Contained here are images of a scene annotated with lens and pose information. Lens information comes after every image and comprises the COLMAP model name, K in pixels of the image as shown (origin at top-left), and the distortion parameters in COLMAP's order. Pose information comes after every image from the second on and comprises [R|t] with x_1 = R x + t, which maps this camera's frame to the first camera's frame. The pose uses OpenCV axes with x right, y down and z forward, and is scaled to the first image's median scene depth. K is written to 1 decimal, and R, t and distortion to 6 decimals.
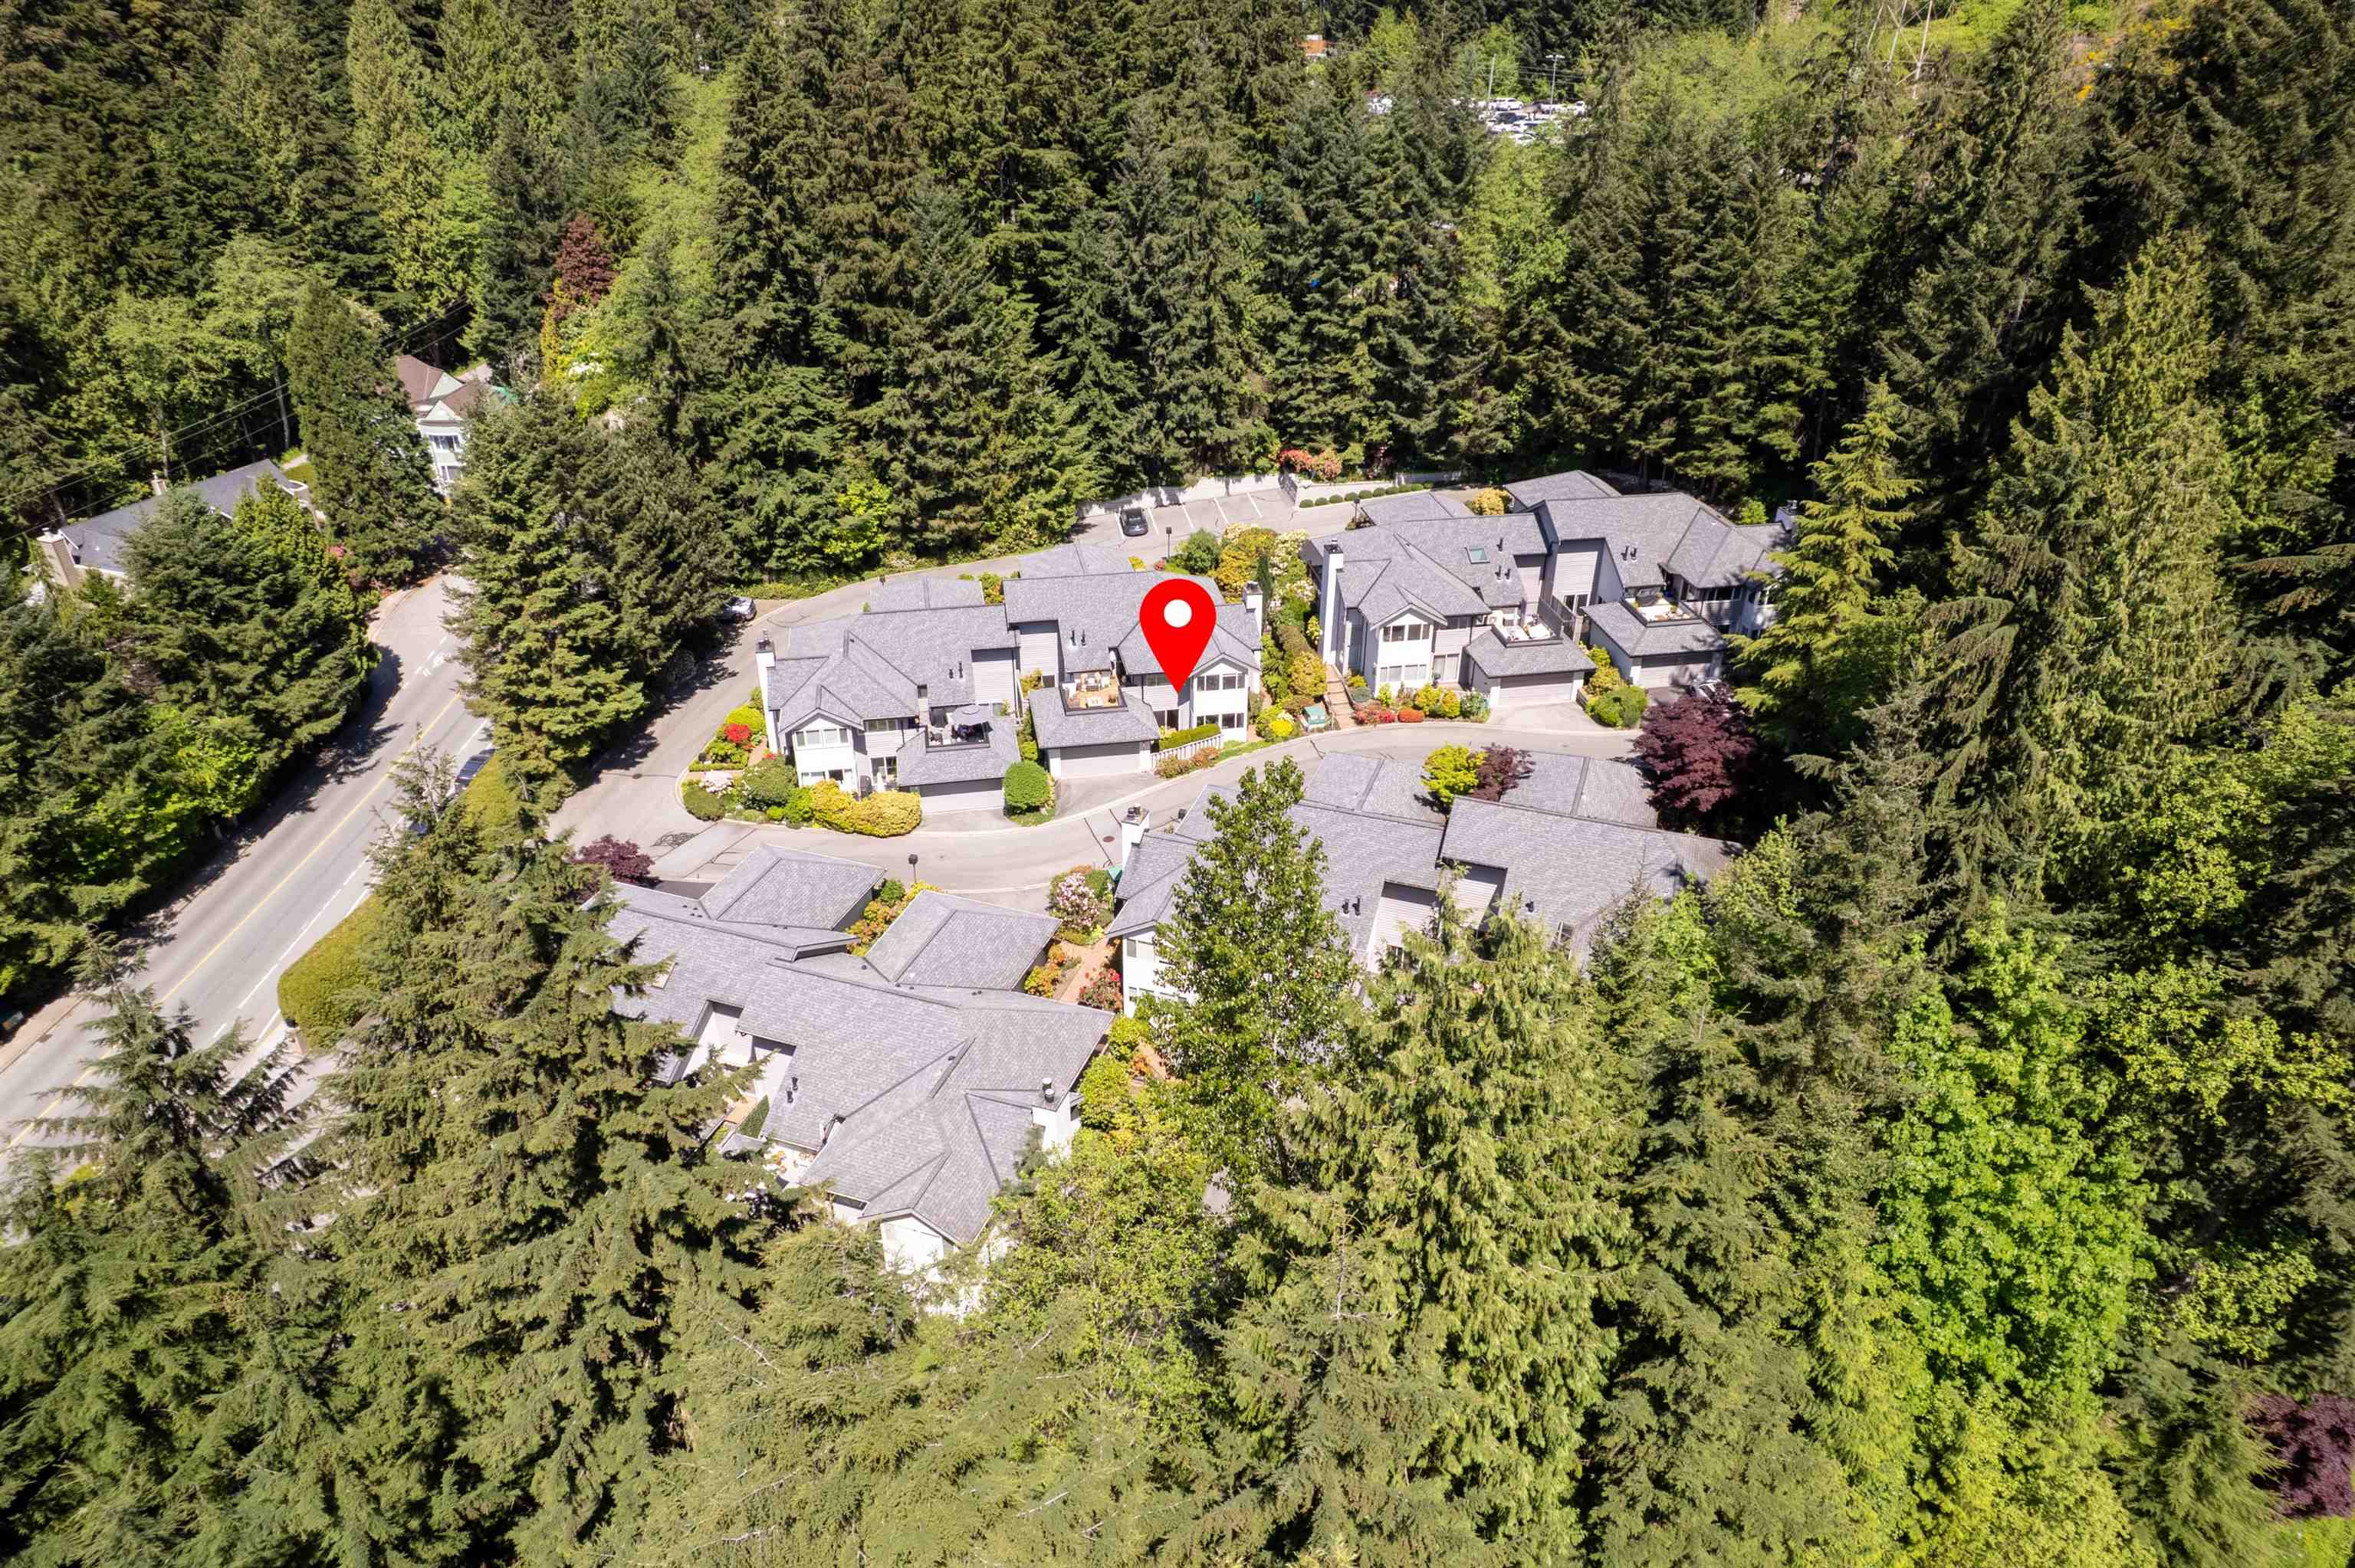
lens RADIAL K [[1503.4, 0, 1173.9], [0, 1503.4, 800.0], [0, 0, 1]] dist [-0.066949, 0.058995]
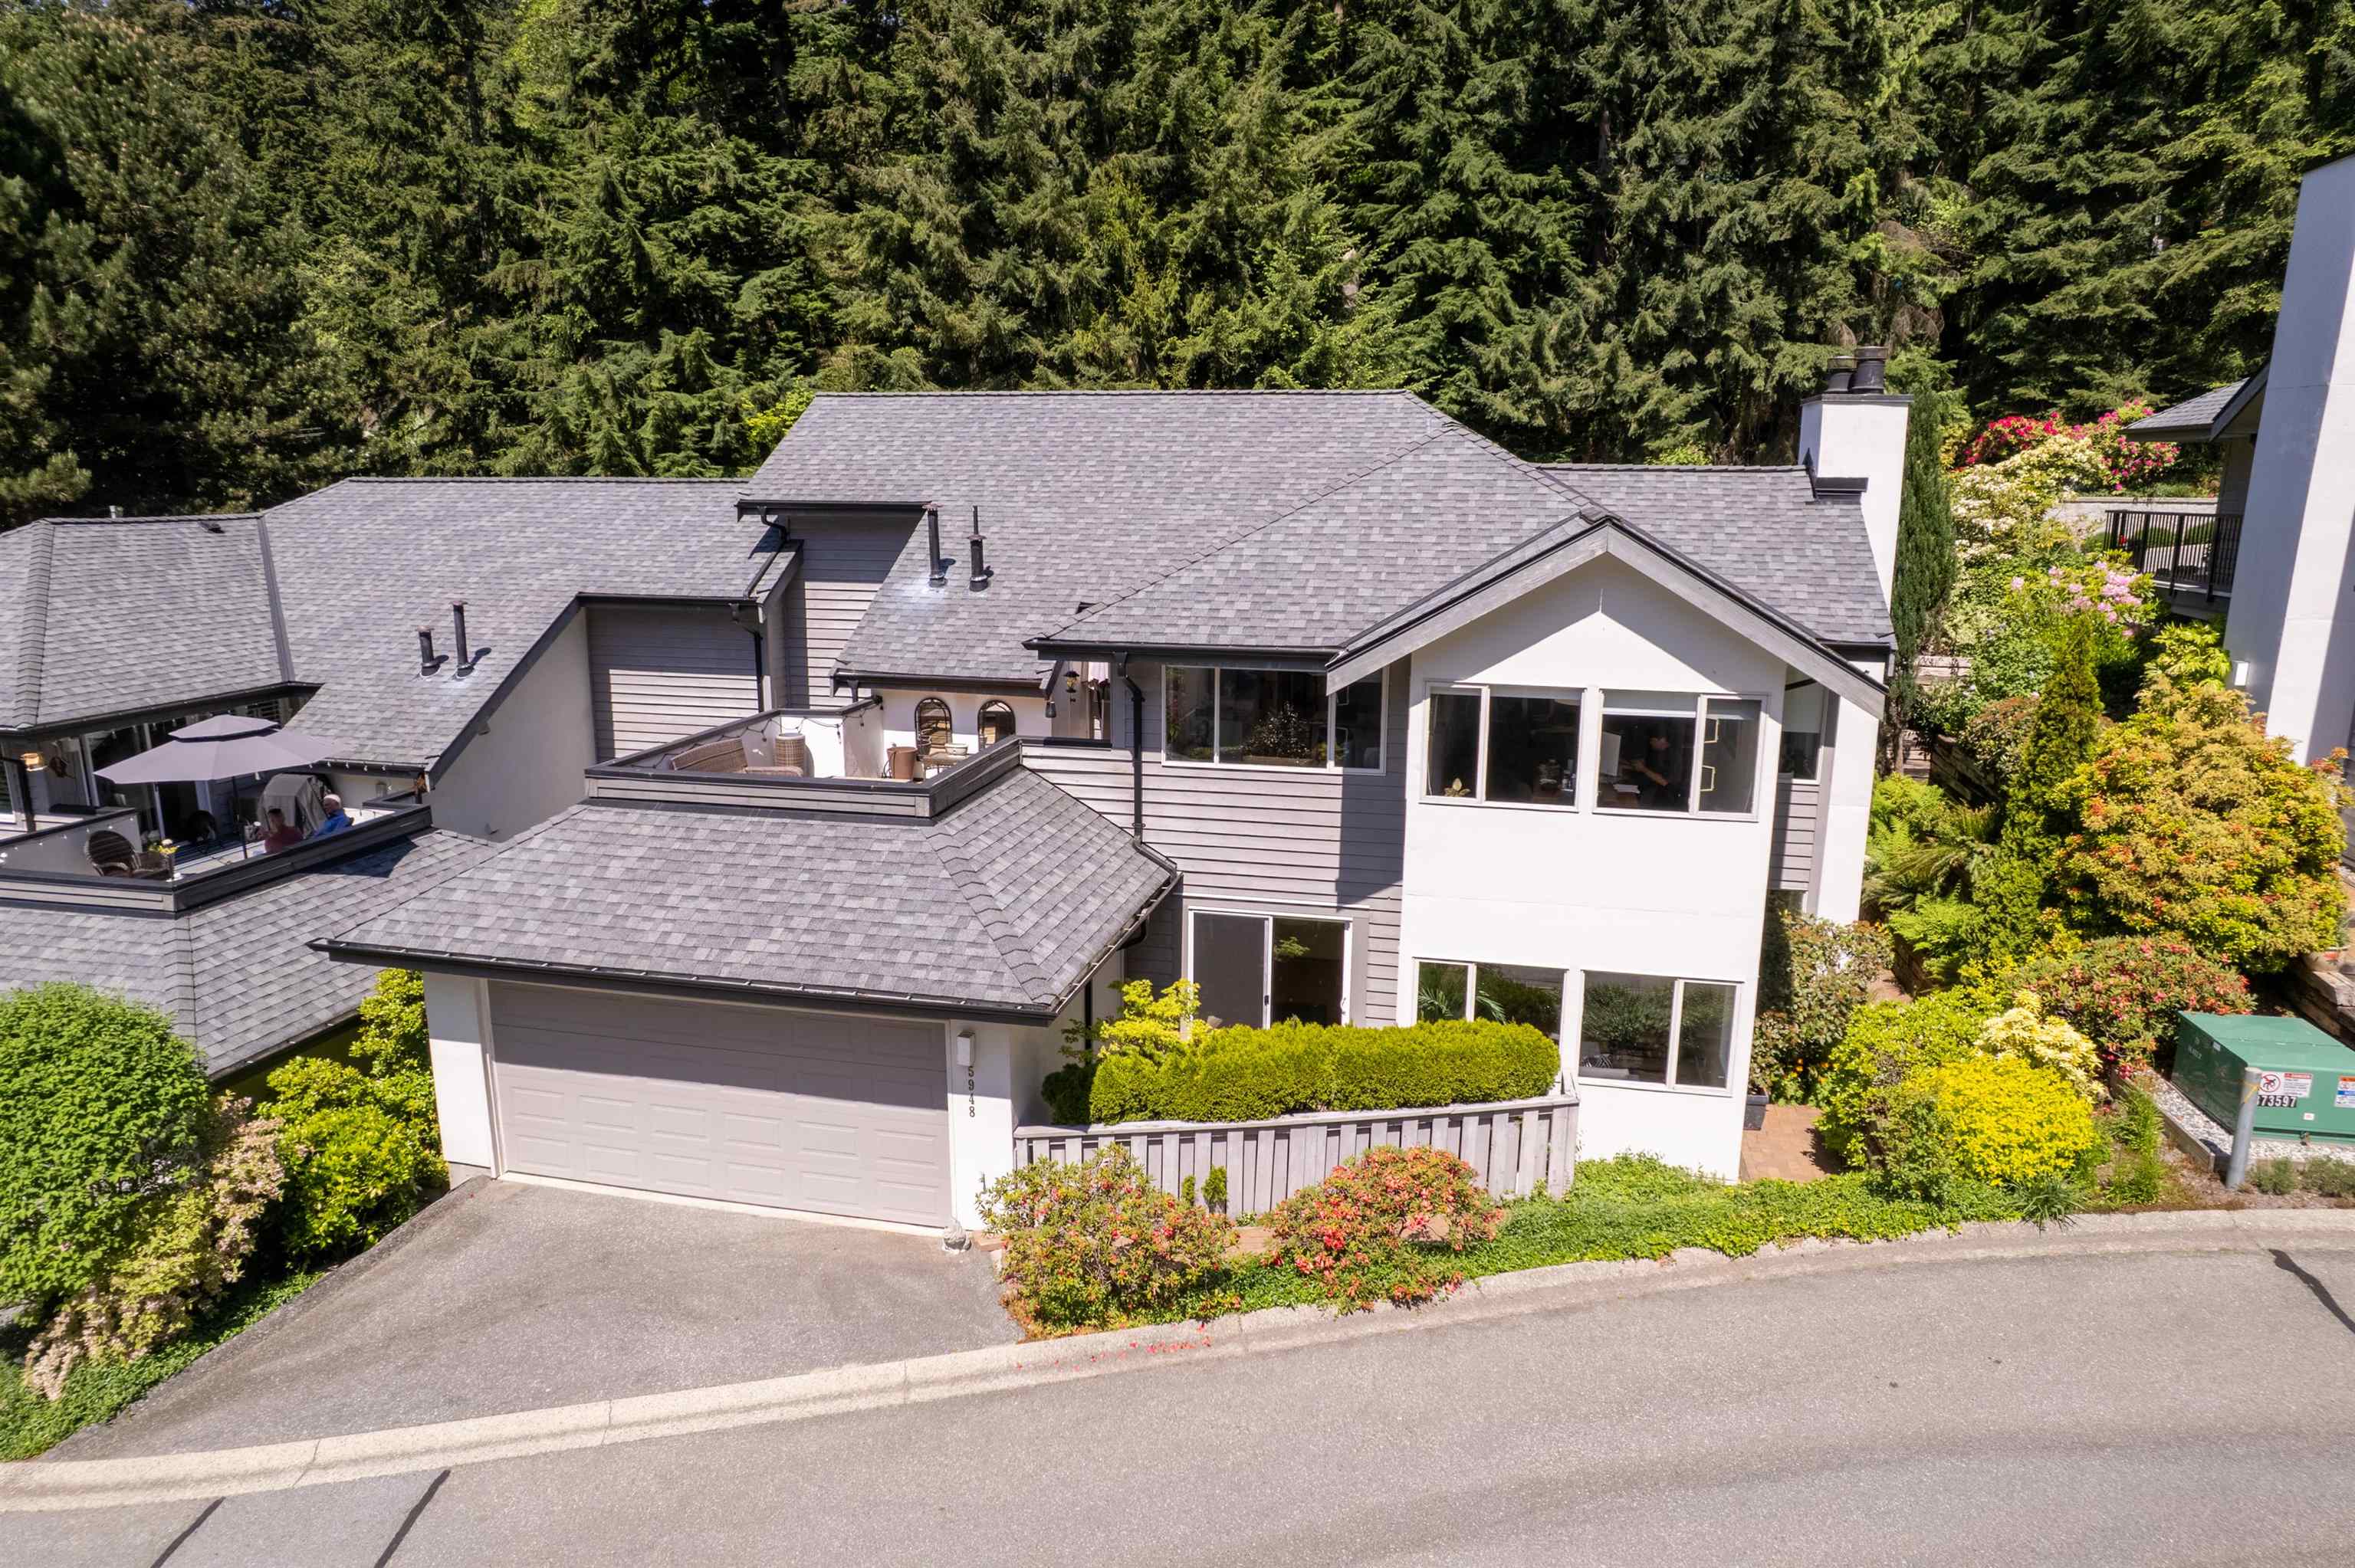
lens RADIAL K [[1503.4, 0, 1185.7], [0, 1503.4, 794.0], [0, 0, 1]] dist [-0.066949, 0.058995]
pose [[0.921590, 0.085423, -0.378649, 0.043430], [-0.198431, 0.942068, -0.270431, -0.020783], [0.333612, 0.324362, 0.885151, 0.717914]]
